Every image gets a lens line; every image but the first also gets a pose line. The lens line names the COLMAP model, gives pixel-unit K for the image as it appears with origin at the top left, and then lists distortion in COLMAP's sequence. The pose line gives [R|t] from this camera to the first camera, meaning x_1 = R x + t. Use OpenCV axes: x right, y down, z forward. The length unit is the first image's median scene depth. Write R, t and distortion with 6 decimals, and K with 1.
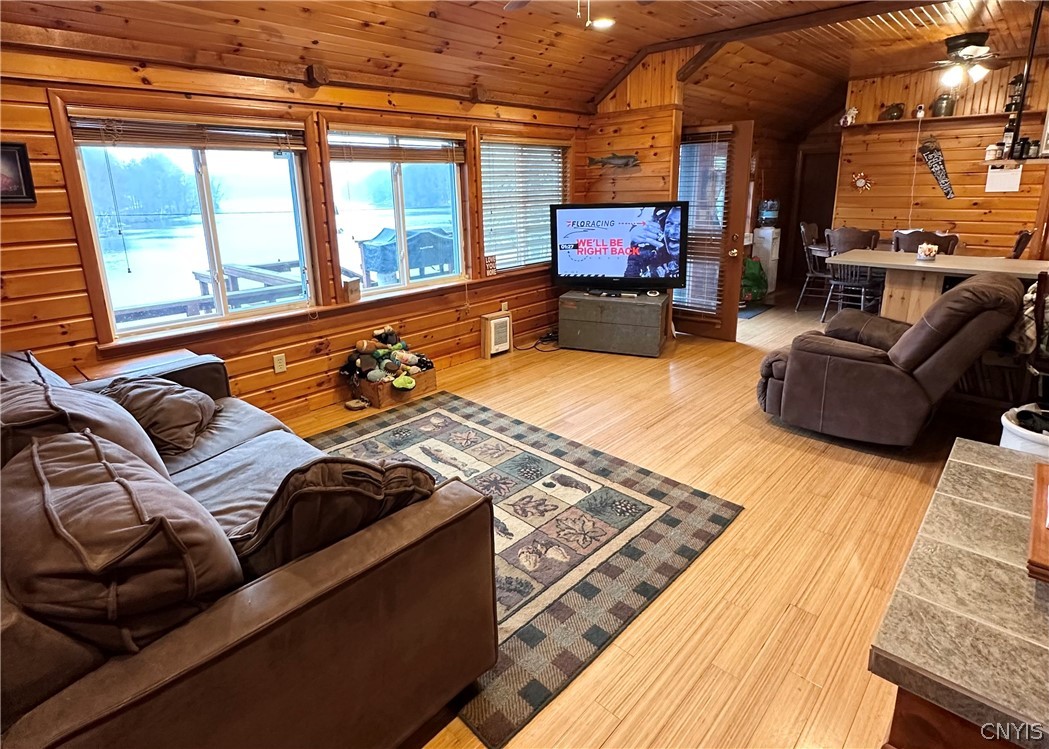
lens RADIAL K [[555.1, 0, 523.8], [0, 555.1, 324.1], [0, 0, 1]] dist [-0.007029, 0.000558]
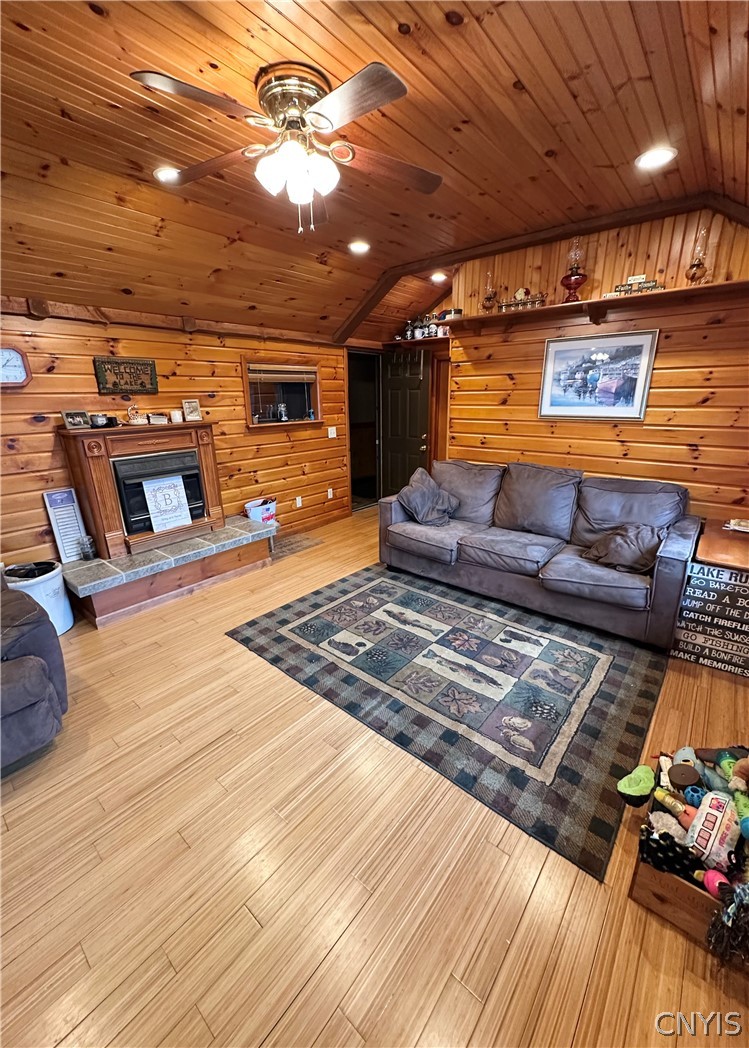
lens RADIAL K [[418.3, 0, 375.0], [0, 418.3, 524.6], [0, 0, 1]] dist [-0.004149, 0.000136]
pose [[-0.997295, 0.055099, -0.048654, 0.040190], [0.022422, 0.858395, 0.512499, -0.382782], [0.070002, 0.510022, -0.857308, 1.514350]]
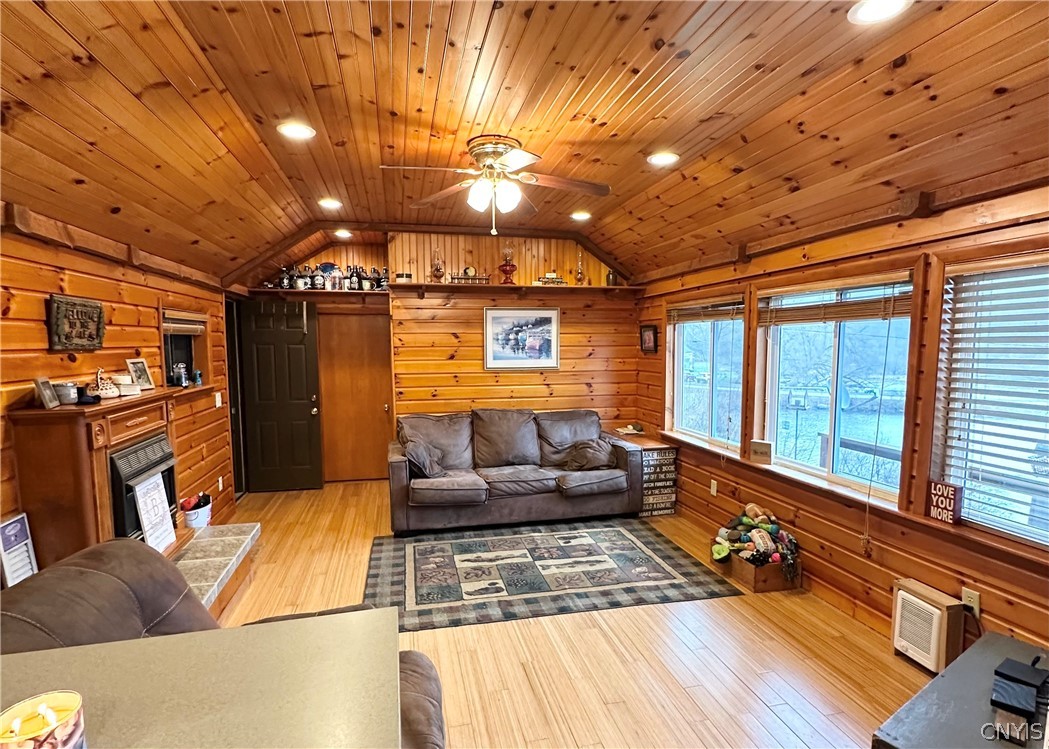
lens RADIAL K [[555.1, 0, 524.6], [0, 555.1, 395.3], [0, 0, 1]] dist [-0.007029, 0.000558]
pose [[-0.553065, 0.106818, -0.826262, 0.926782], [-0.176050, 0.954369, 0.241220, -0.409838], [0.814325, 0.278873, -0.509023, 1.444349]]
